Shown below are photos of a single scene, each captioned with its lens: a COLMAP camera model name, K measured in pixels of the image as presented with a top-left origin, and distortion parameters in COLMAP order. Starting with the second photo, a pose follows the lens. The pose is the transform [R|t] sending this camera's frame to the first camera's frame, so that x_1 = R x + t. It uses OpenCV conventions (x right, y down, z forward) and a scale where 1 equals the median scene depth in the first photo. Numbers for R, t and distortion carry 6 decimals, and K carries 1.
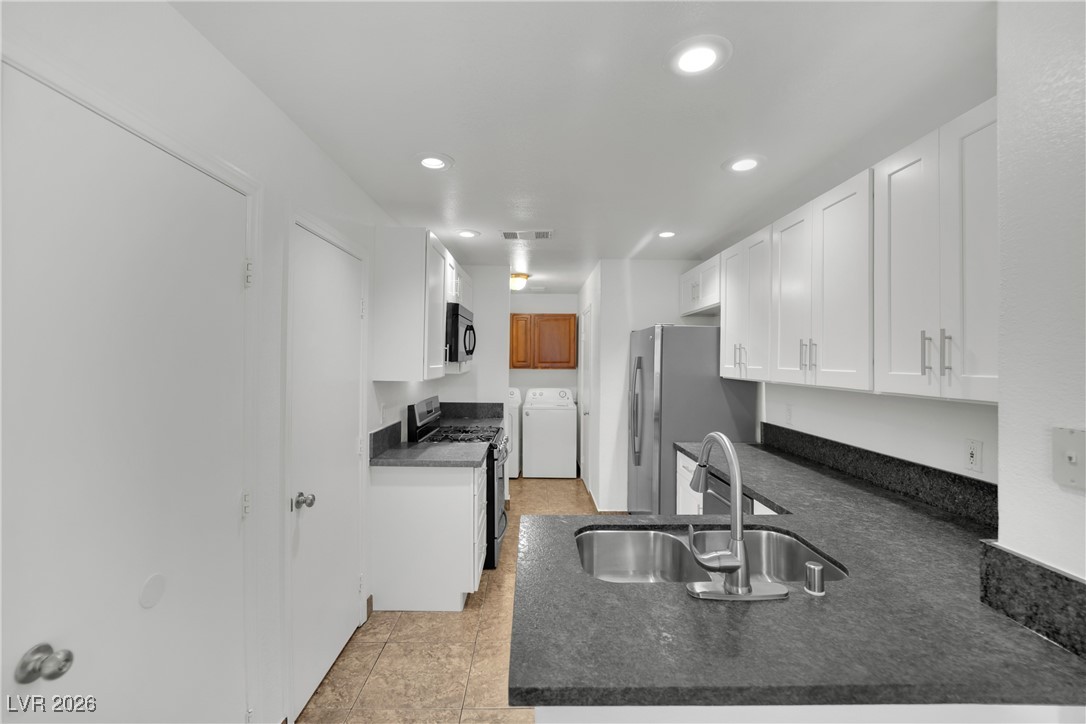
lens RADIAL K [[447.3, 0, 540.6], [0, 447.3, 360.9], [0, 0, 1]] dist [-0.024529, 0.000038]
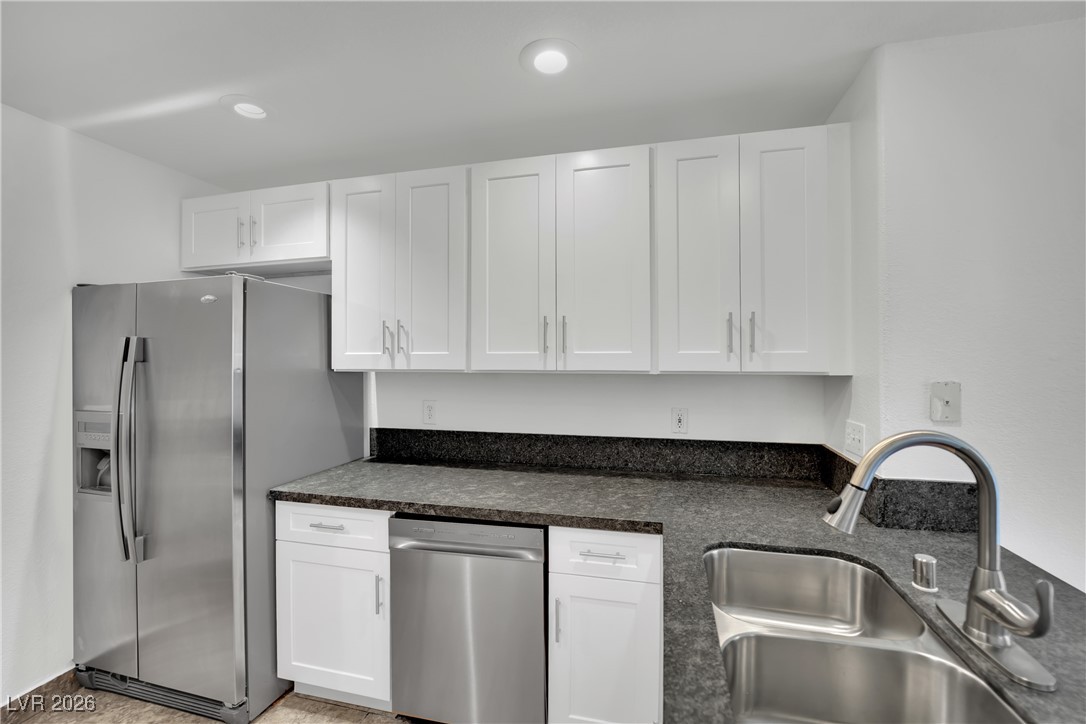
lens RADIAL K [[447.3, 0, 545.9], [0, 447.3, 360.8], [0, 0, 1]] dist [-0.024529, 0.000038]
pose [[0.252681, -0.017985, 0.967382, -0.257341], [0.006661, 0.999836, 0.016849, 0.023936], [-0.967527, 0.002187, 0.252760, 0.899688]]
